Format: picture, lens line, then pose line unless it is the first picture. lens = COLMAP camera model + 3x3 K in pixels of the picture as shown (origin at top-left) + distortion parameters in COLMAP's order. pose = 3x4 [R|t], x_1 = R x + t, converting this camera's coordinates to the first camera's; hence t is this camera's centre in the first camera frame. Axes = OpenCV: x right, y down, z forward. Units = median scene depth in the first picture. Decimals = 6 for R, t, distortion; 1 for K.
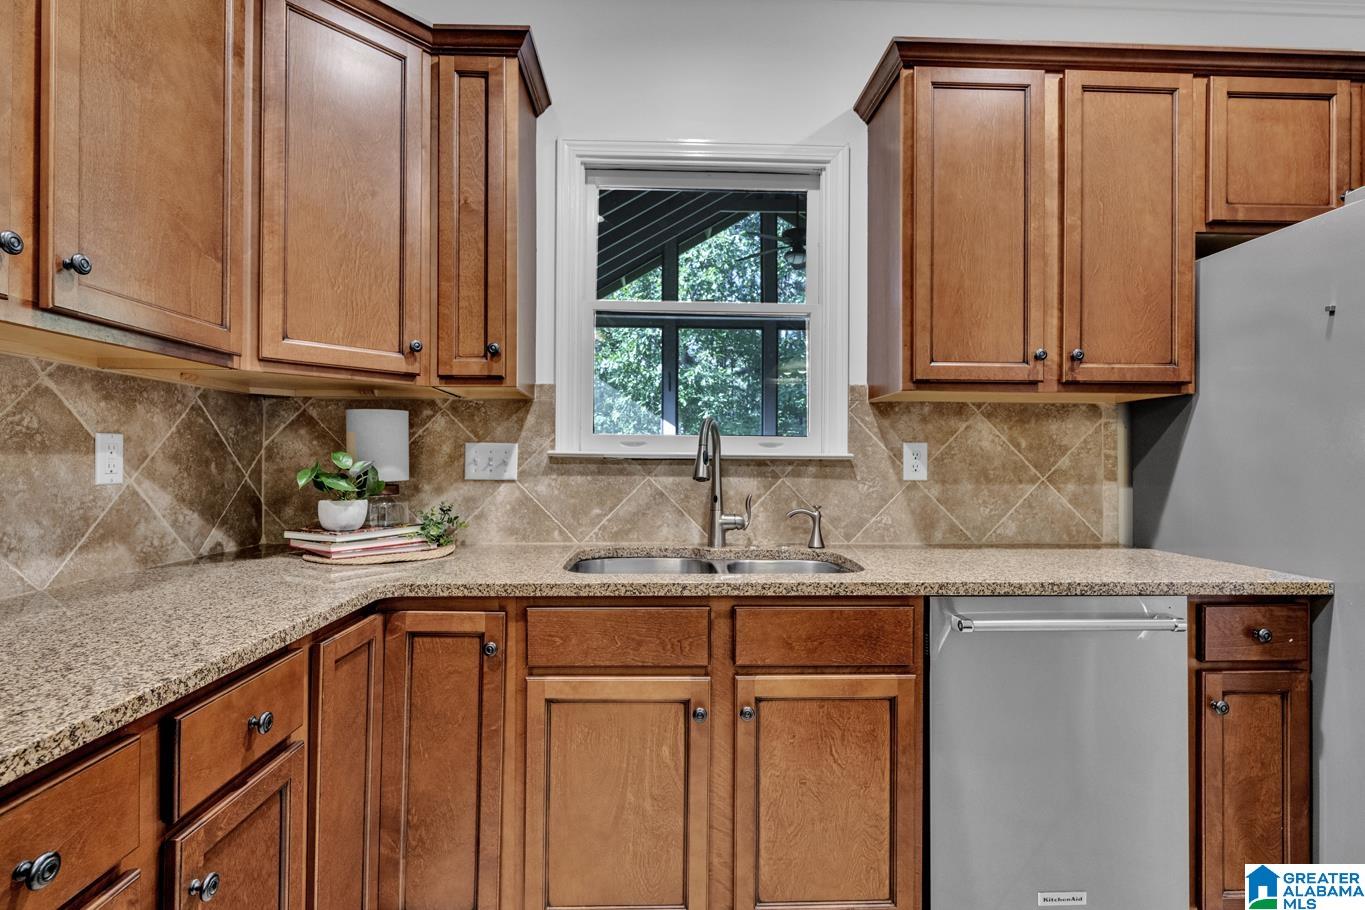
lens RADIAL K [[648.4, 0, 681.4], [0, 648.4, 458.7], [0, 0, 1]] dist [0.000530, -0.000653]
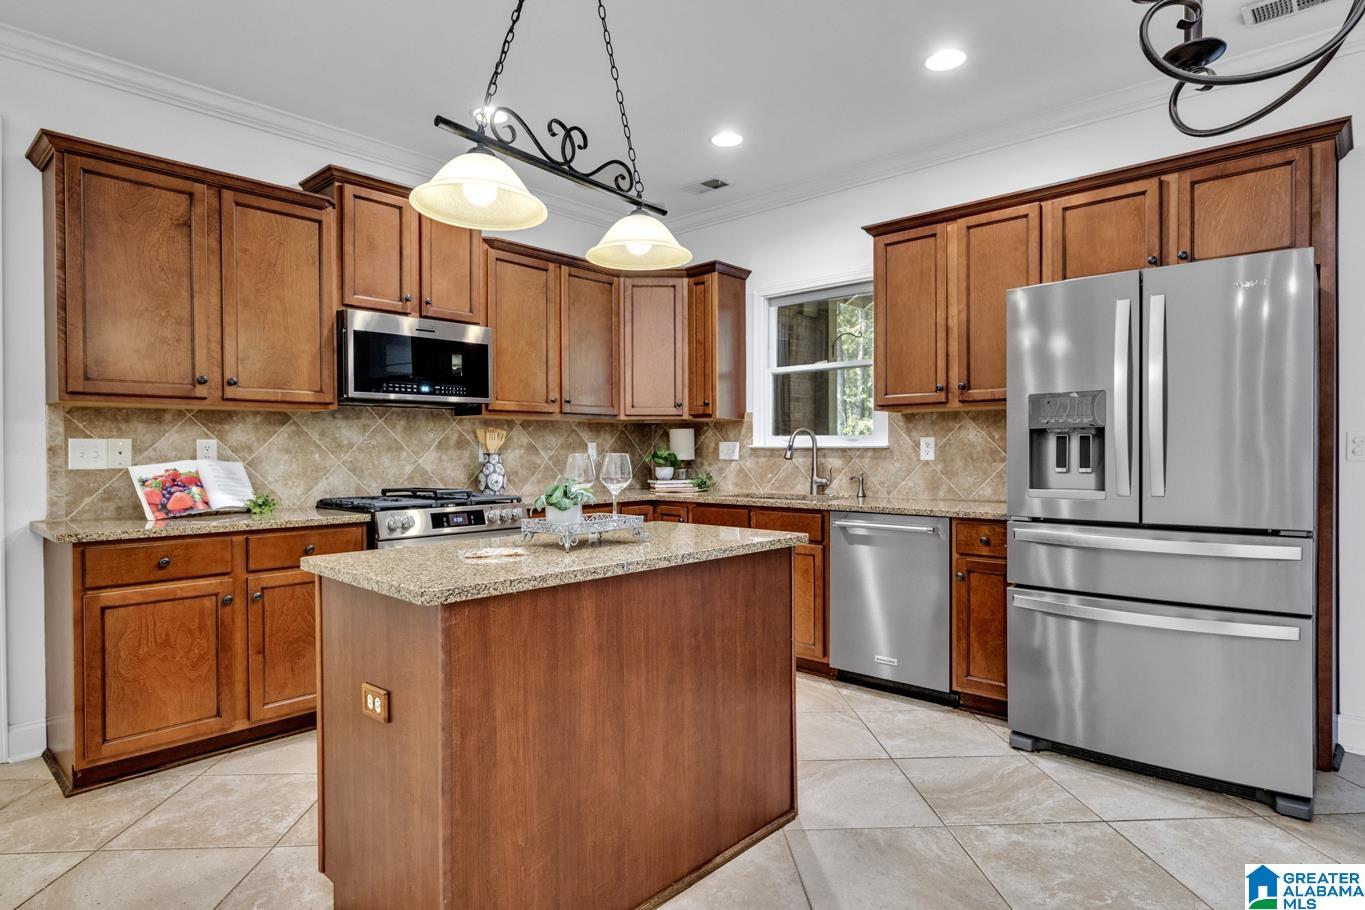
lens RADIAL K [[747.0, 0, 681.7], [0, 747.0, 459.4], [0, 0, 1]] dist [-0.001178, 0.000586]
pose [[0.711466, -0.000705, -0.702720, 1.457123], [0.011191, 0.999884, 0.010327, 0.005876], [0.702631, -0.015211, 0.711391, -0.921968]]
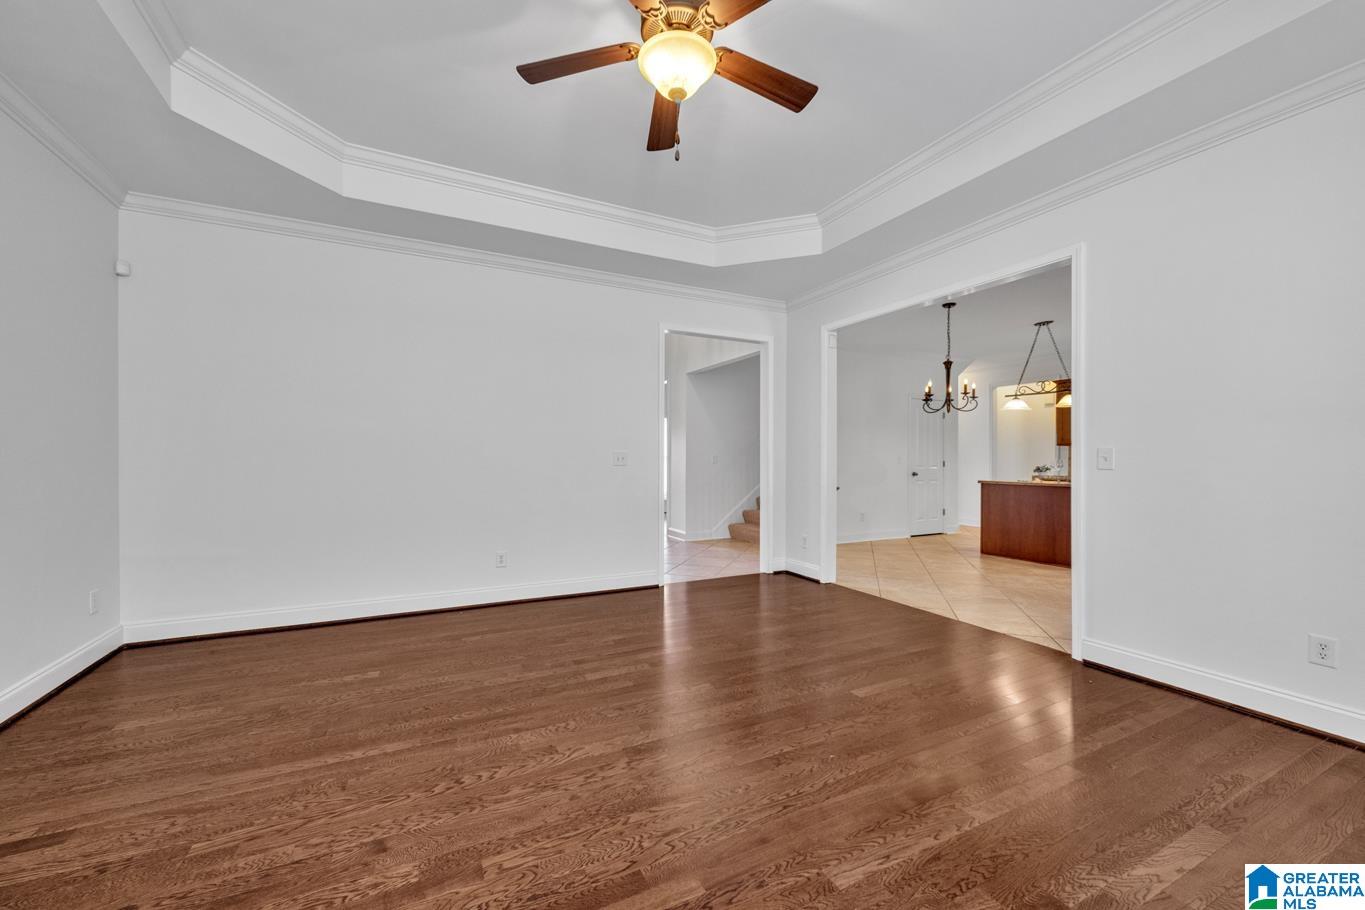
lens RADIAL K [[537.1, 0, 679.6], [0, 537.1, 458.5], [0, 0, 1]] dist [0.000636, -0.000003]
pose [[-0.910164, -0.008072, -0.414168, 4.088510], [-0.006132, 0.999963, -0.006014, 0.035285], [0.414202, -0.002934, -0.910180, 1.955519]]
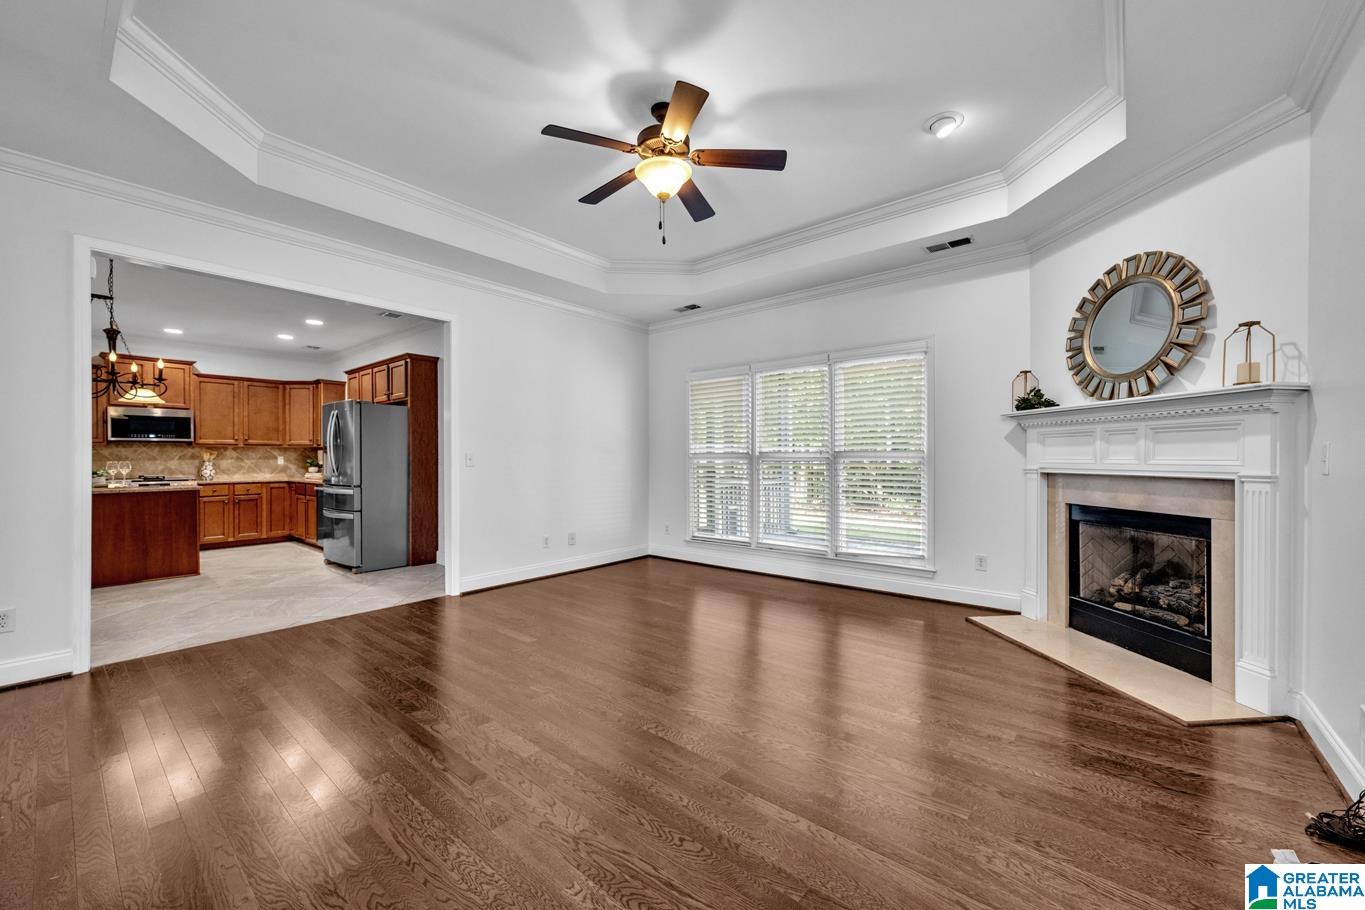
lens RADIAL K [[537.1, 0, 683.3], [0, 537.1, 458.4], [0, 0, 1]] dist [0.000636, -0.000003]
pose [[0.741570, -0.008507, -0.670821, 4.728620], [0.011010, 0.999939, -0.000510, 0.024675], [0.670785, -0.007007, 0.741619, -0.260708]]
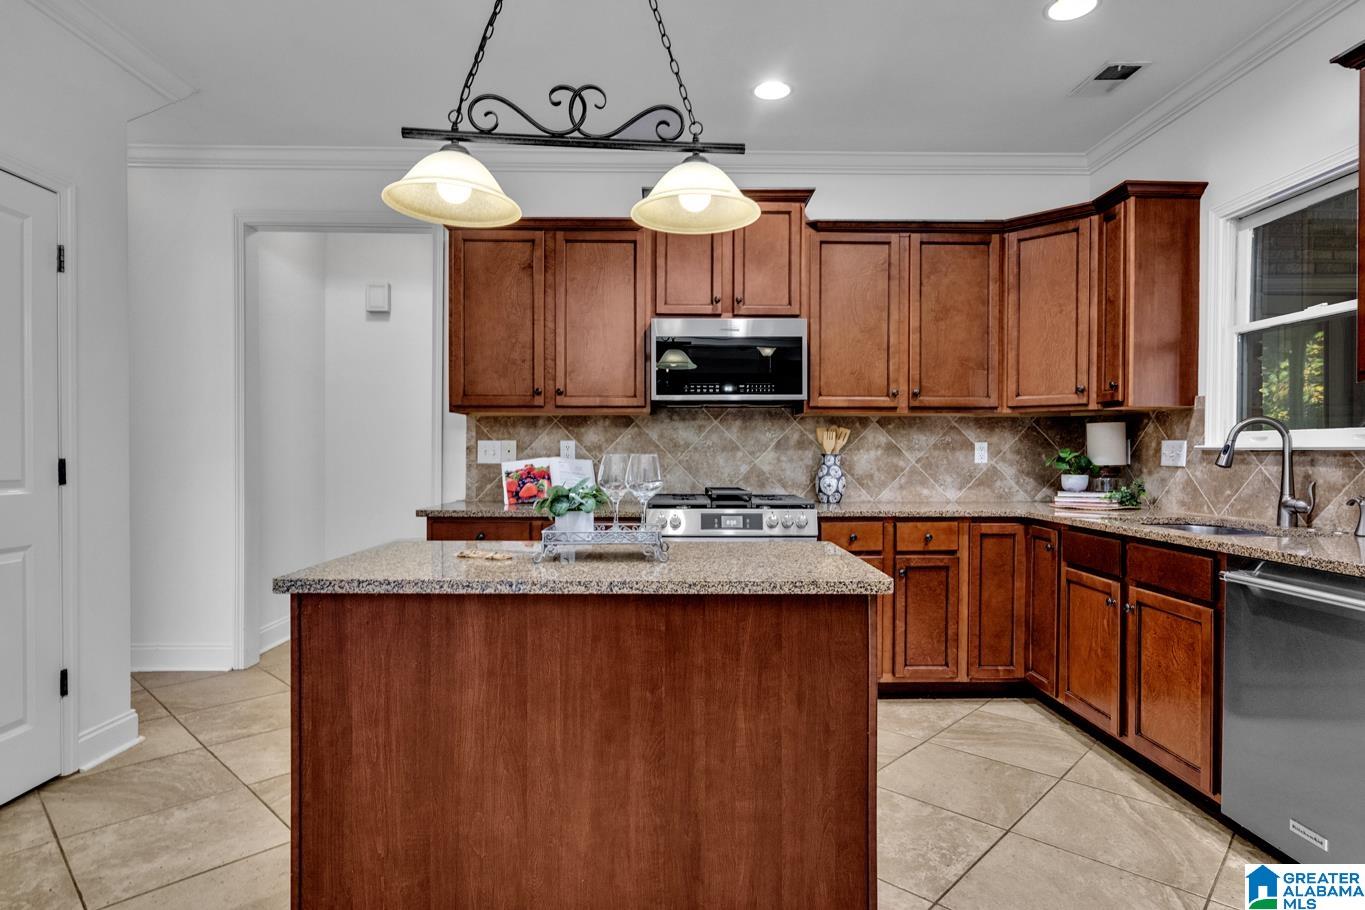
lens RADIAL K [[747.0, 0, 680.7], [0, 747.0, 460.5], [0, 0, 1]] dist [-0.001178, 0.000586]
pose [[-0.018357, 0.004770, -0.999820, 1.552755], [0.001187, 0.999988, 0.004749, 0.012062], [0.999831, -0.001099, -0.018362, -0.061127]]
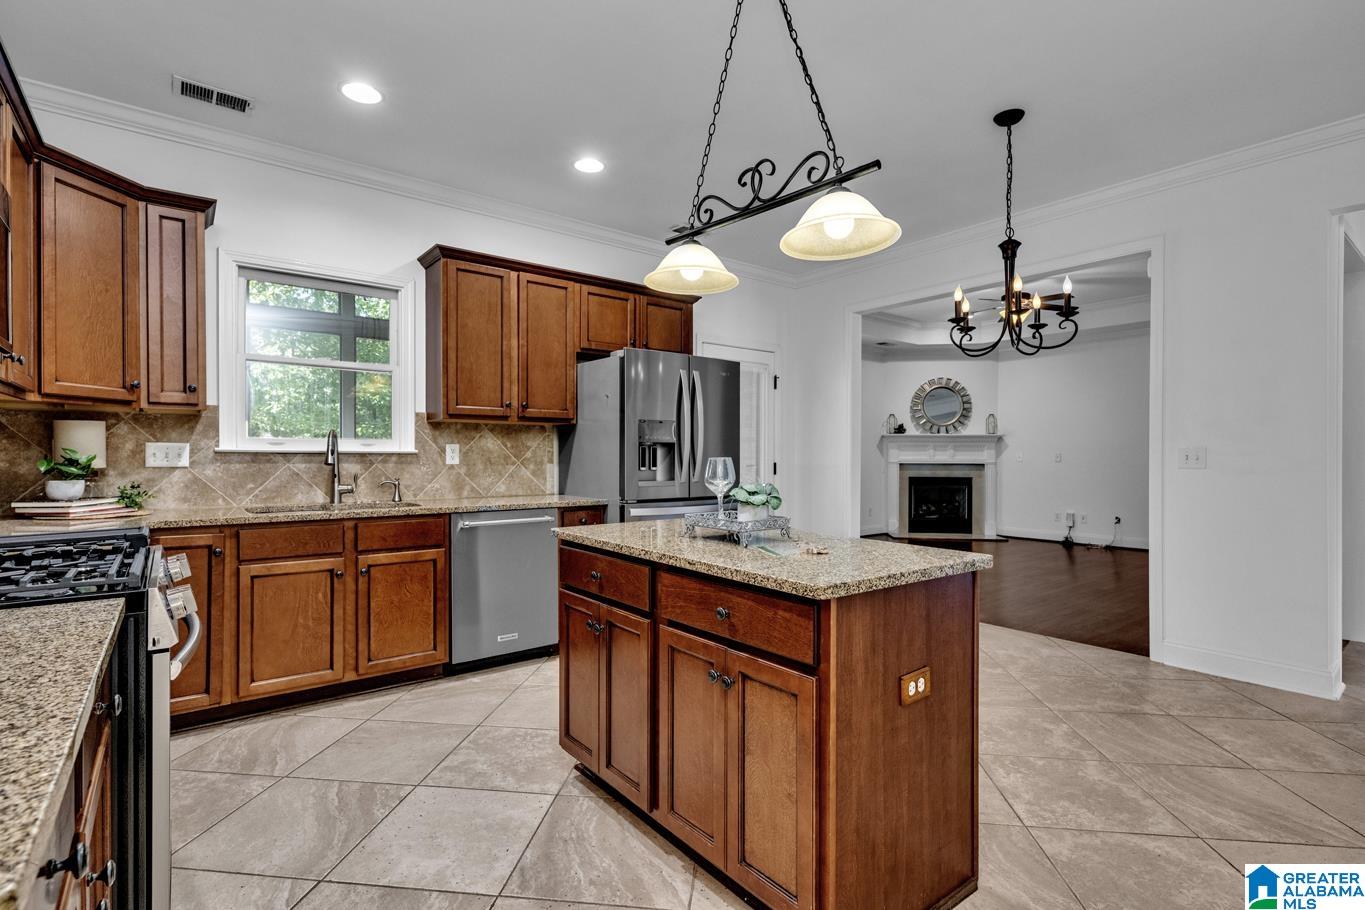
lens RADIAL K [[648.8, 0, 680.0], [0, 648.8, 459.5], [0, 0, 1]] dist [0.002685, -0.000945]
pose [[0.810188, -0.007229, 0.586125, -0.241234], [-0.000028, 0.999923, 0.012371, -0.004097], [-0.586170, -0.010039, 0.810126, -1.056612]]
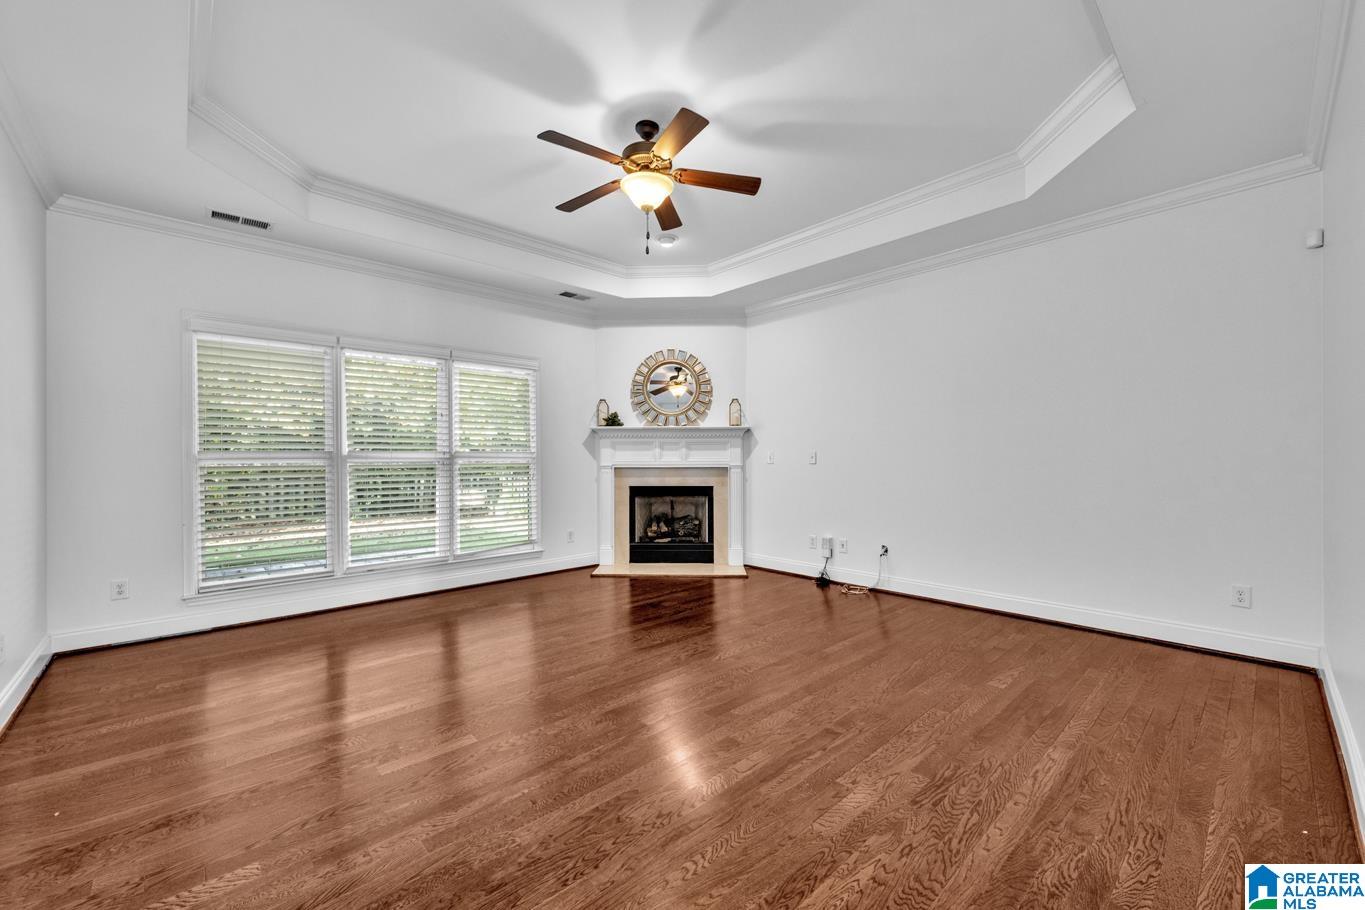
lens RADIAL K [[537.1, 0, 681.5], [0, 537.1, 457.4], [0, 0, 1]] dist [0.000636, -0.000003]
pose [[0.758529, -0.009963, 0.651563, 2.583572], [0.007633, 0.999950, 0.006405, 0.015541], [-0.651594, 0.000115, 0.758568, -0.462879]]
